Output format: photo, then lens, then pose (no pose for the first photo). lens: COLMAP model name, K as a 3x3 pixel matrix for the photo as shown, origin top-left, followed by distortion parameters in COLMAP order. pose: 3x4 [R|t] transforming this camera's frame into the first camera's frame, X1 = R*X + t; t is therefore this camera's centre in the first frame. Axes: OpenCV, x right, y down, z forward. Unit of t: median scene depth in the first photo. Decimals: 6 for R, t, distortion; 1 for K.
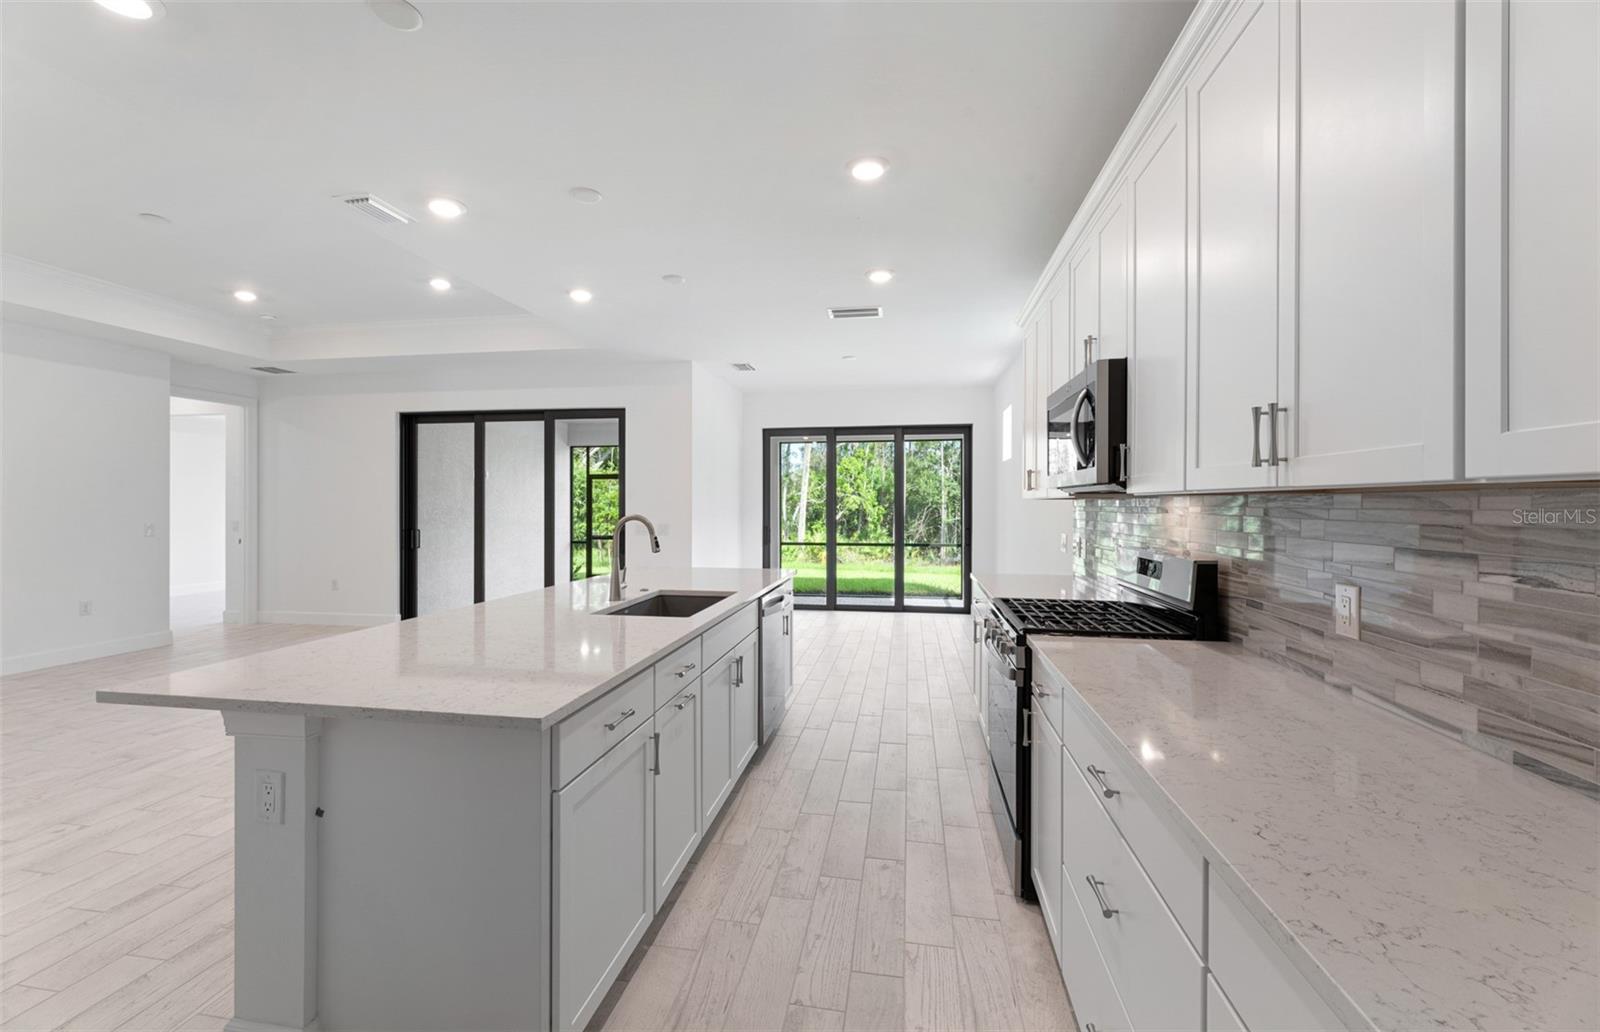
lens RADIAL K [[638.3, 0, 799.1], [0, 638.3, 495.4], [0, 0, 1]] dist [-0.002621, -0.000296]
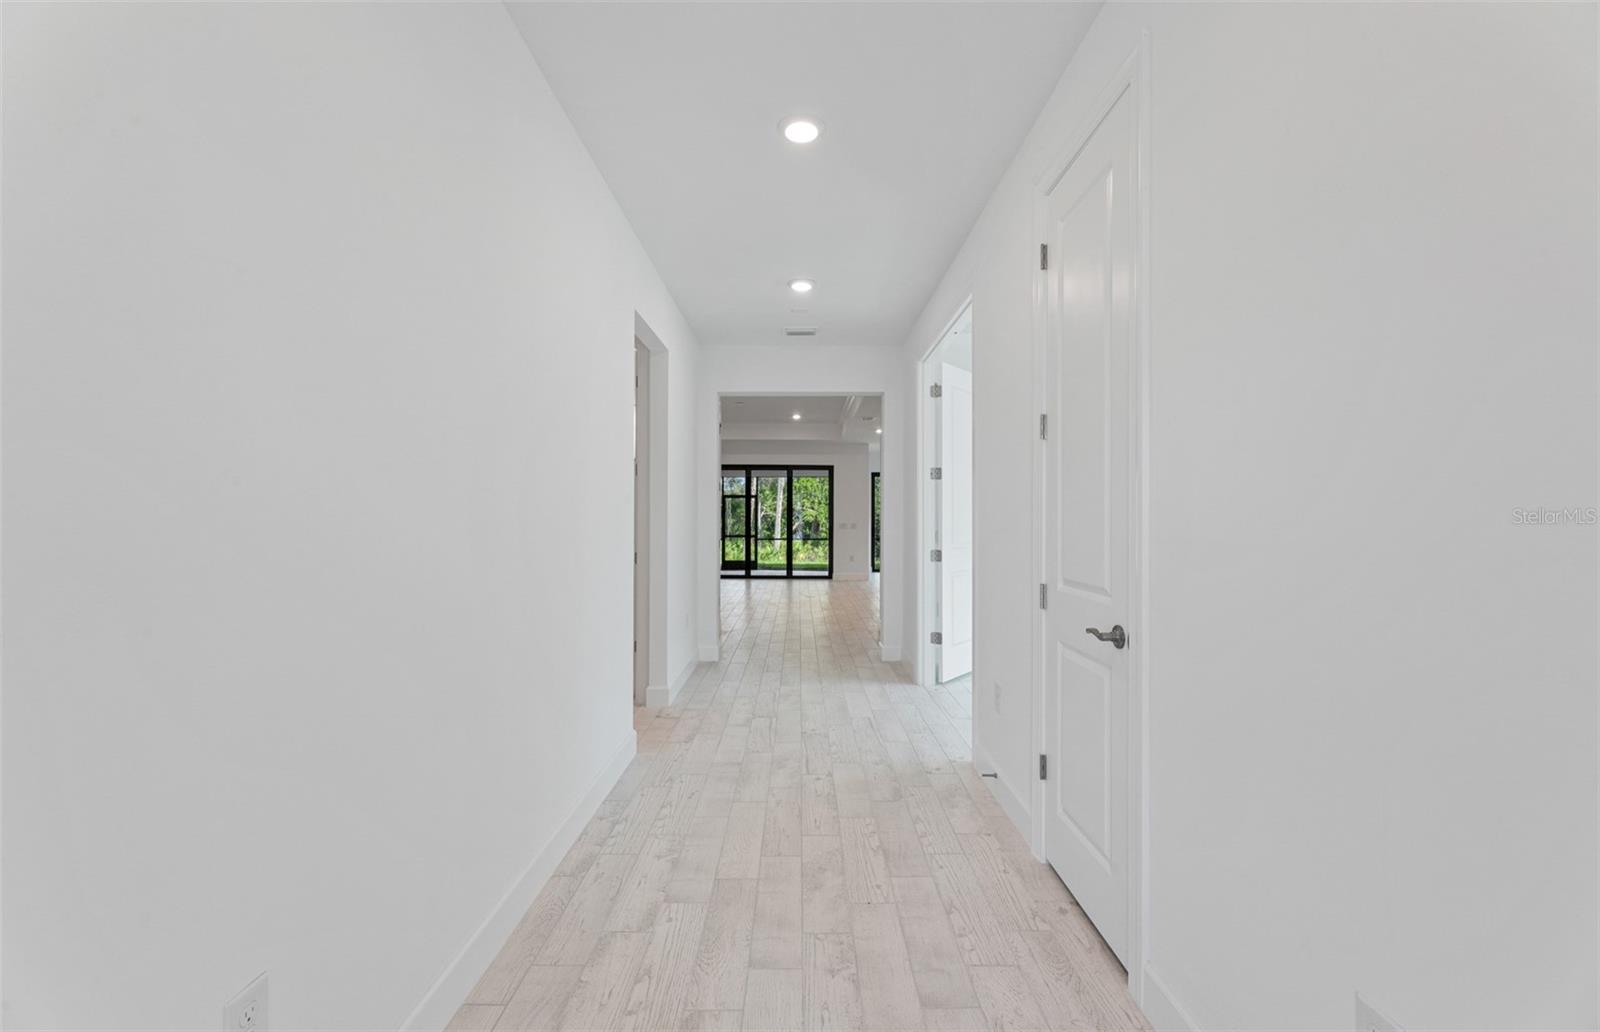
lens RADIAL K [[648.2, 0, 800.0], [0, 648.2, 486.8], [0, 0, 1]] dist [0.001304, 0.000128]
pose [[0.985664, 0.009386, 0.168460, -0.586456], [-0.003630, 0.999400, -0.034447, 0.000551], [-0.168682, 0.033342, 0.985106, -0.805312]]
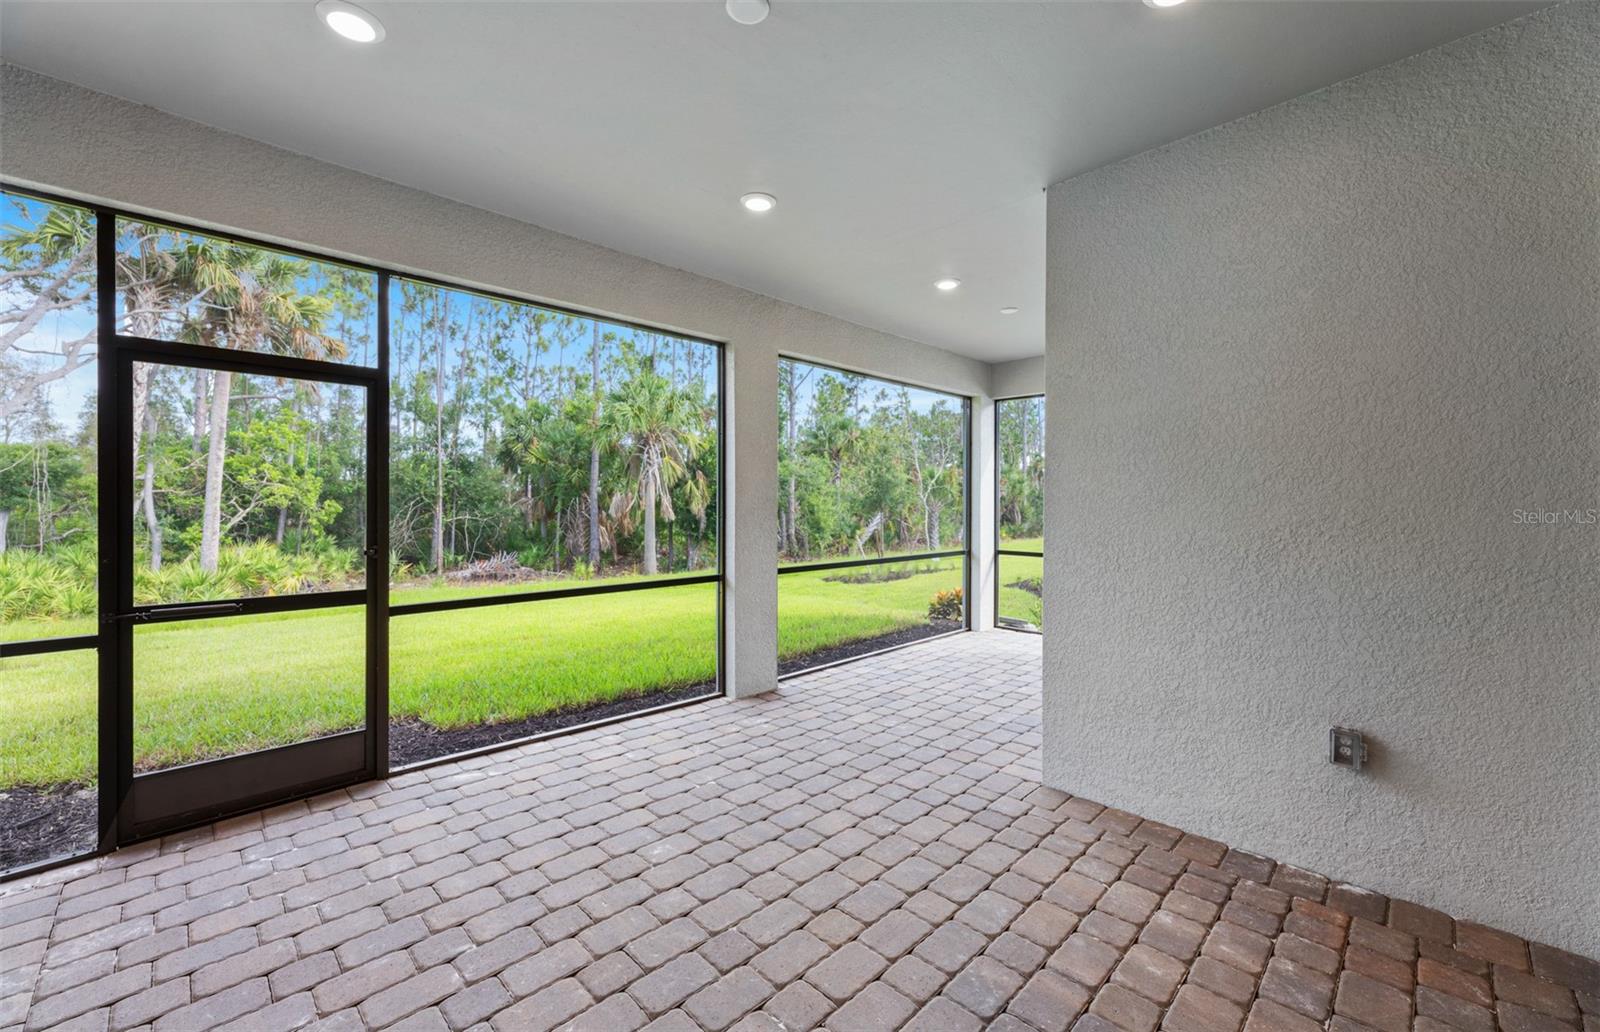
lens RADIAL K [[639.9, 0, 802.7], [0, 639.9, 503.7], [0, 0, 1]] dist [0.001665, 0.000202]
pose [[0.584022, -0.000120, 0.811738, -0.529577], [-0.013722, 0.999856, 0.010021, 0.028167], [-0.811622, -0.016991, 0.583936, 0.957120]]
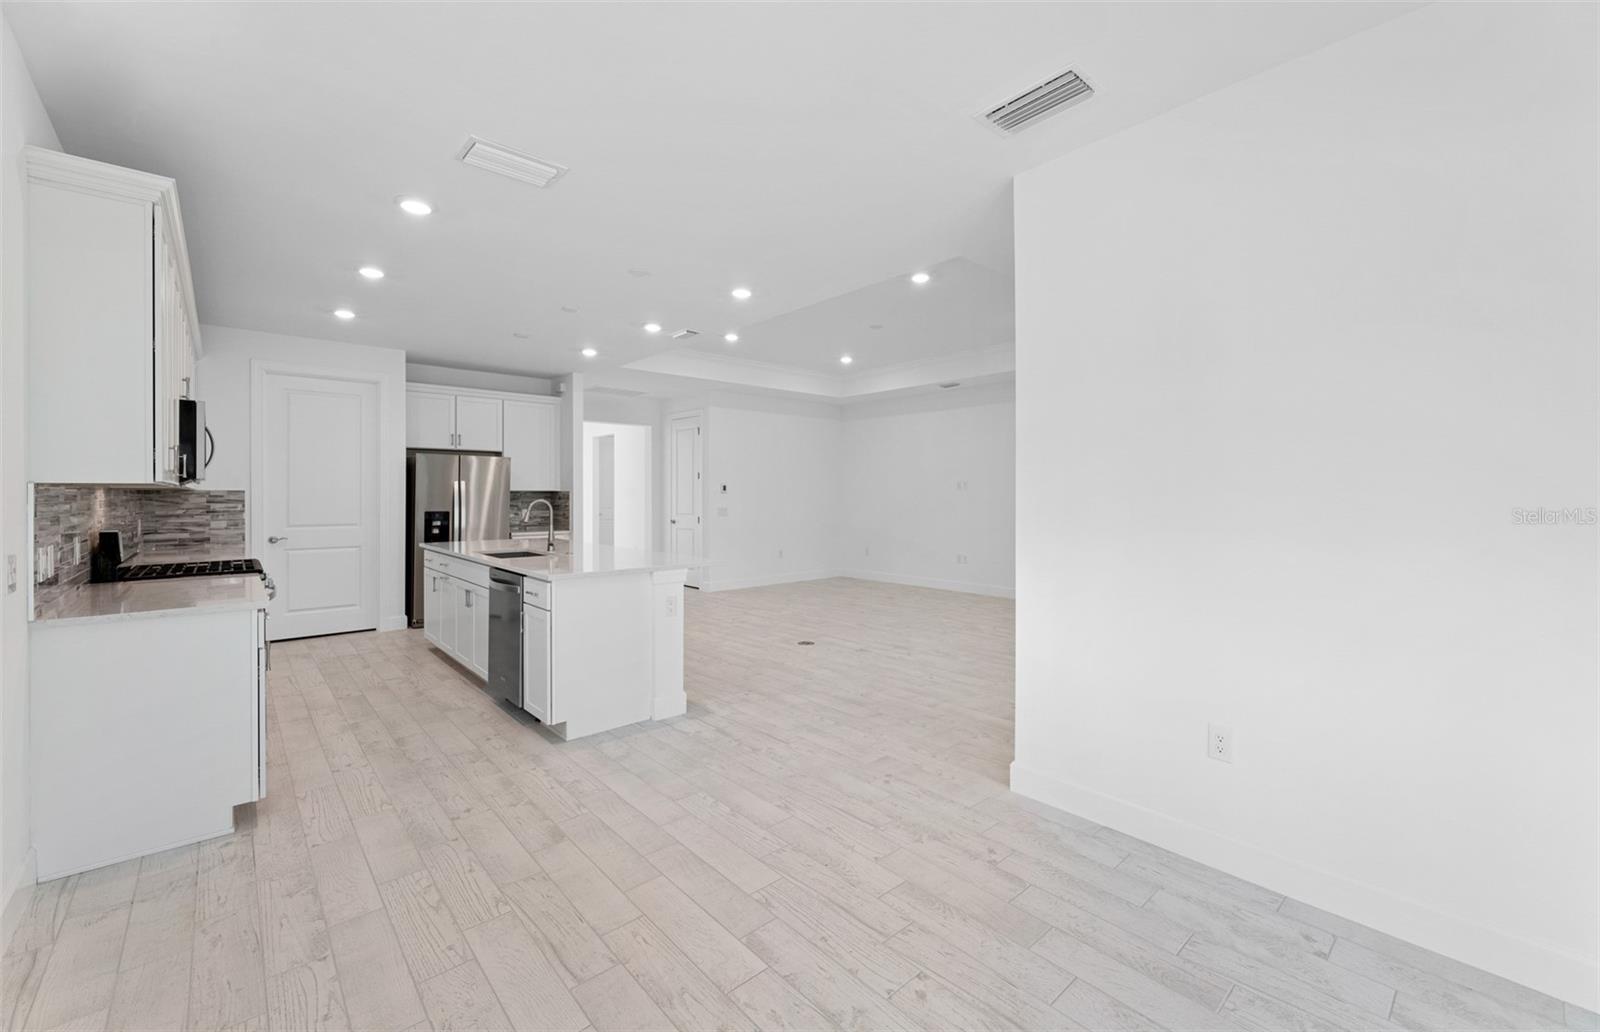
lens RADIAL K [[644.4, 0, 805.6], [0, 644.4, 496.8], [0, 0, 1]] dist [0.000704, 0.000052]
pose [[-0.618977, 0.002074, -0.785406, 0.225822], [0.010151, 0.999934, -0.005359, 0.013968], [0.785343, -0.011290, -0.618958, 0.930965]]
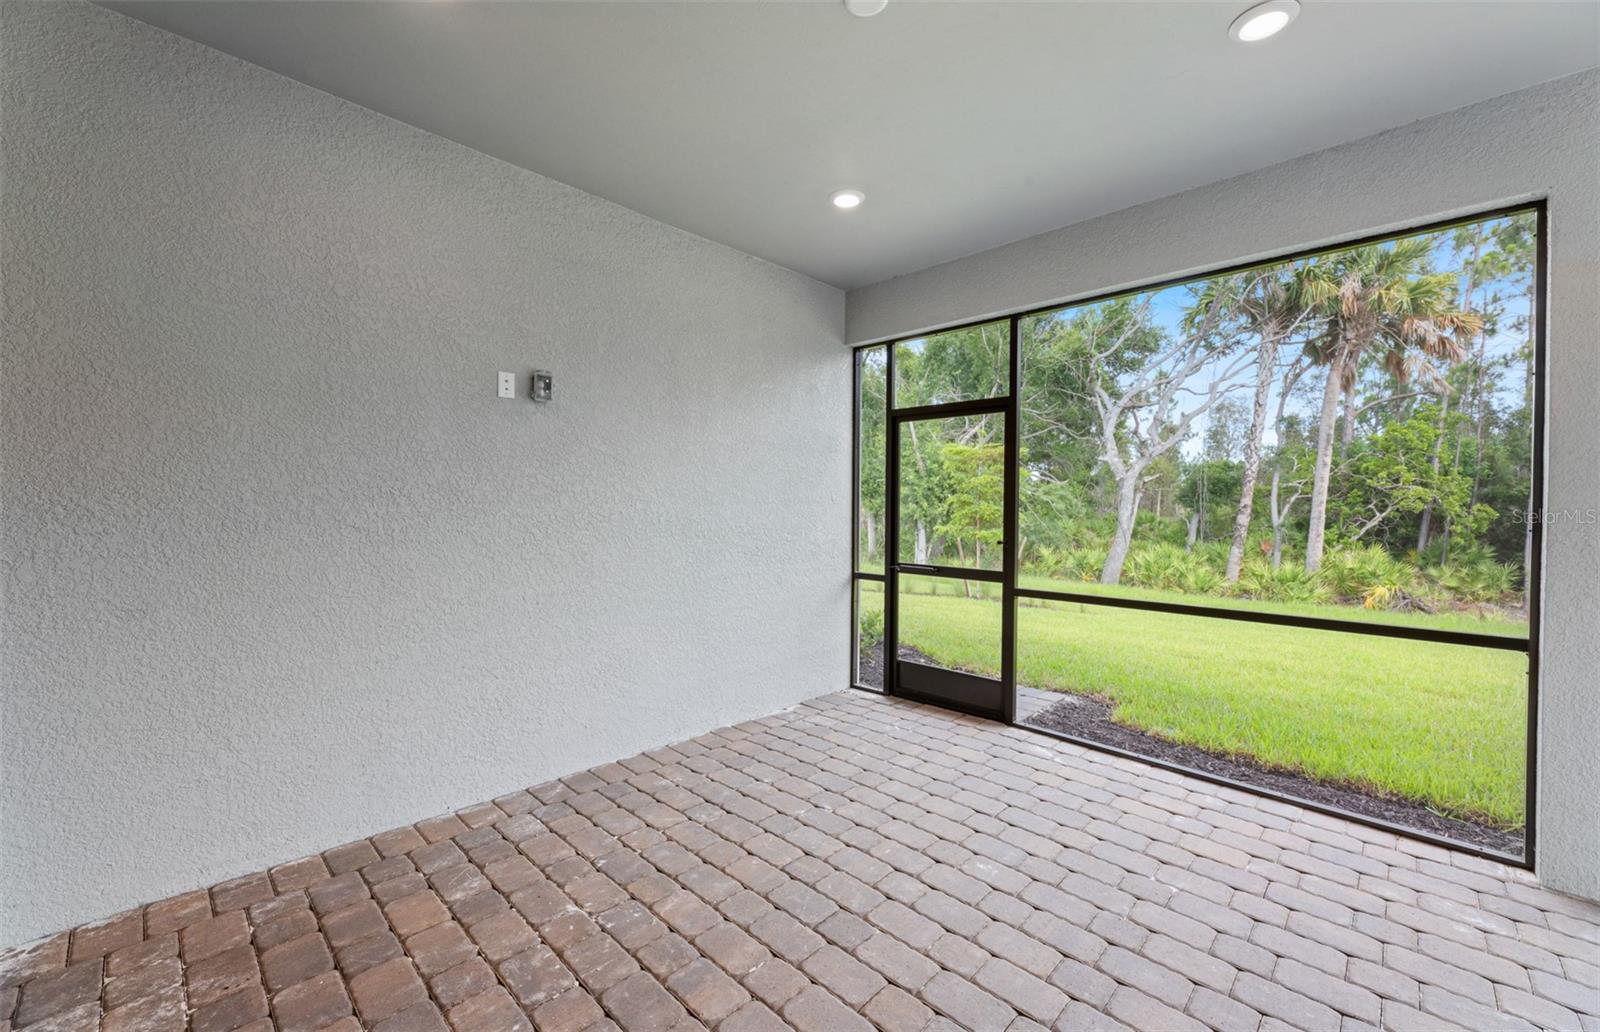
lens RADIAL K [[637.5, 0, 798.1], [0, 637.5, 510.9], [0, 0, 1]] dist [0.003854, 0.000488]
pose [[0.827179, 0.011566, -0.561820, -0.217282], [0.002873, 0.999688, 0.024810, 0.028195], [0.561932, -0.022136, 0.826887, 0.901873]]
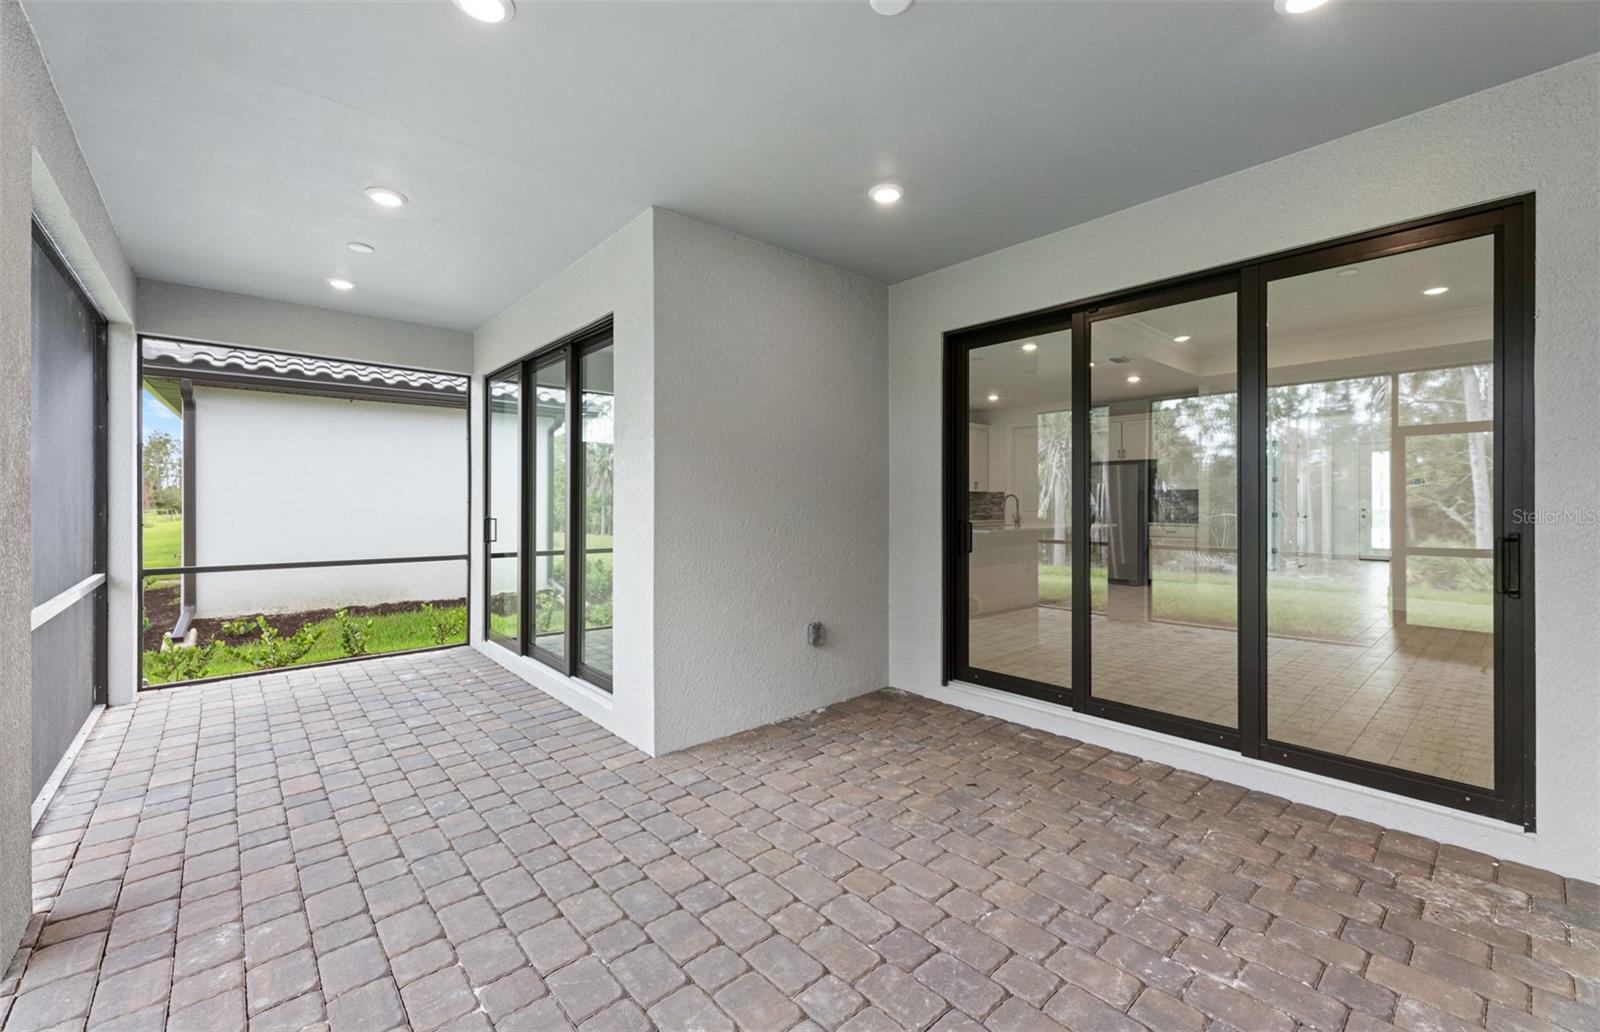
lens RADIAL K [[648.1, 0, 804.9], [0, 648.1, 503.1], [0, 0, 1]] dist [-0.000062, 0.000029]
pose [[-0.781929, -0.003738, 0.623357, -0.469772], [-0.011271, 0.999903, -0.008143, 0.036443], [-0.623266, -0.013393, -0.781895, 1.343442]]
